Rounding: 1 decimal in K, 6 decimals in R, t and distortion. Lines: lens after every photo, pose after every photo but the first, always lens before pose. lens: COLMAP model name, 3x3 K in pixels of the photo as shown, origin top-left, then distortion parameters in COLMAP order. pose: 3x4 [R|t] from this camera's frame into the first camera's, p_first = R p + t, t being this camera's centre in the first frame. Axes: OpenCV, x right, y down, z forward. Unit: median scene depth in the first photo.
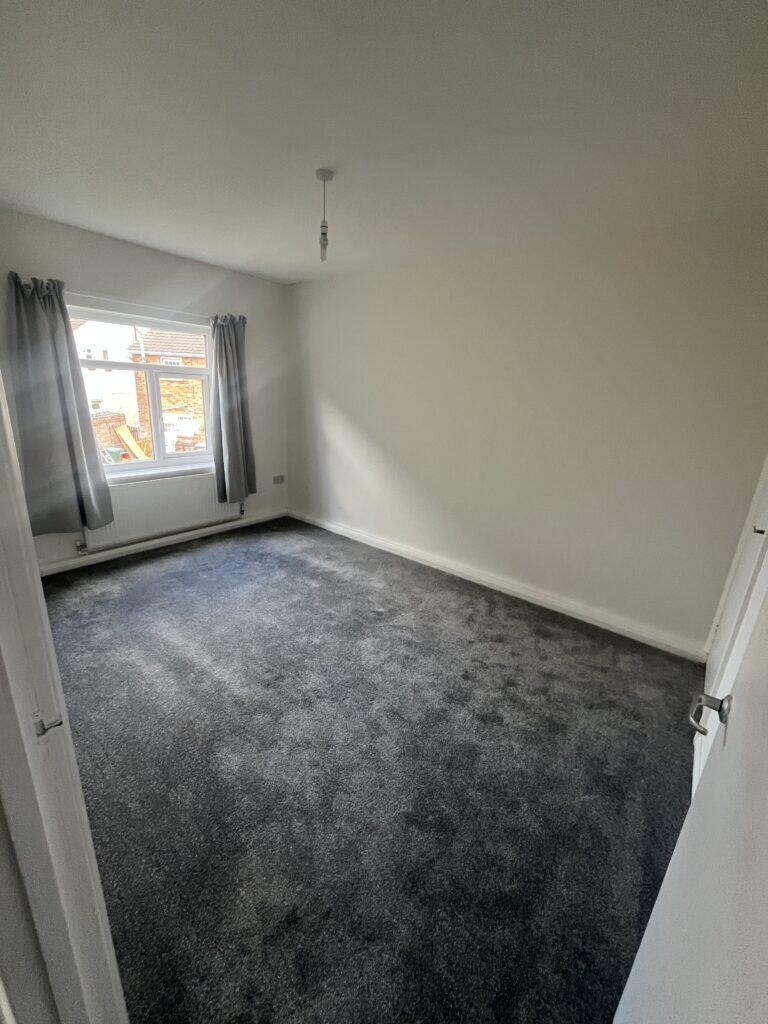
lens RADIAL K [[413.5, 0, 385.0], [0, 413.5, 510.6], [0, 0, 1]] dist [0.000479, -0.000515]
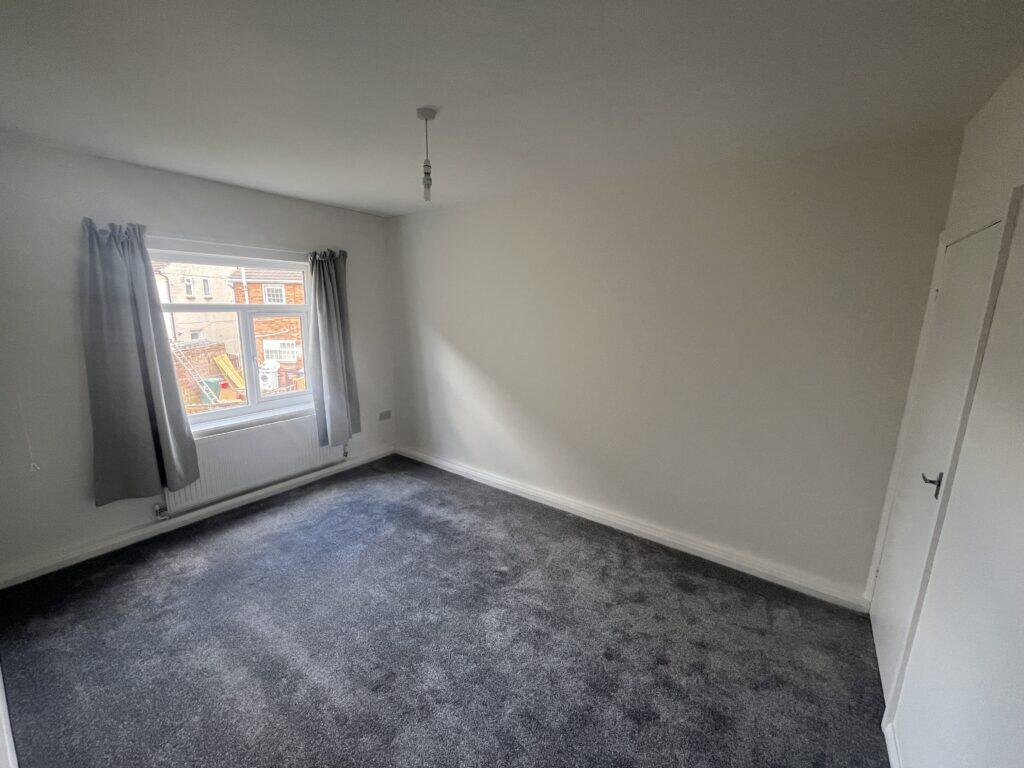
lens RADIAL K [[413.5, 0, 510.0], [0, 413.5, 386.8], [0, 0, 1]] dist [0.000479, -0.000515]
pose [[0.998098, -0.045674, 0.041400, -0.016429], [0.049158, 0.994955, -0.087453, -0.074210], [-0.037197, 0.089322, 0.995308, 0.081659]]
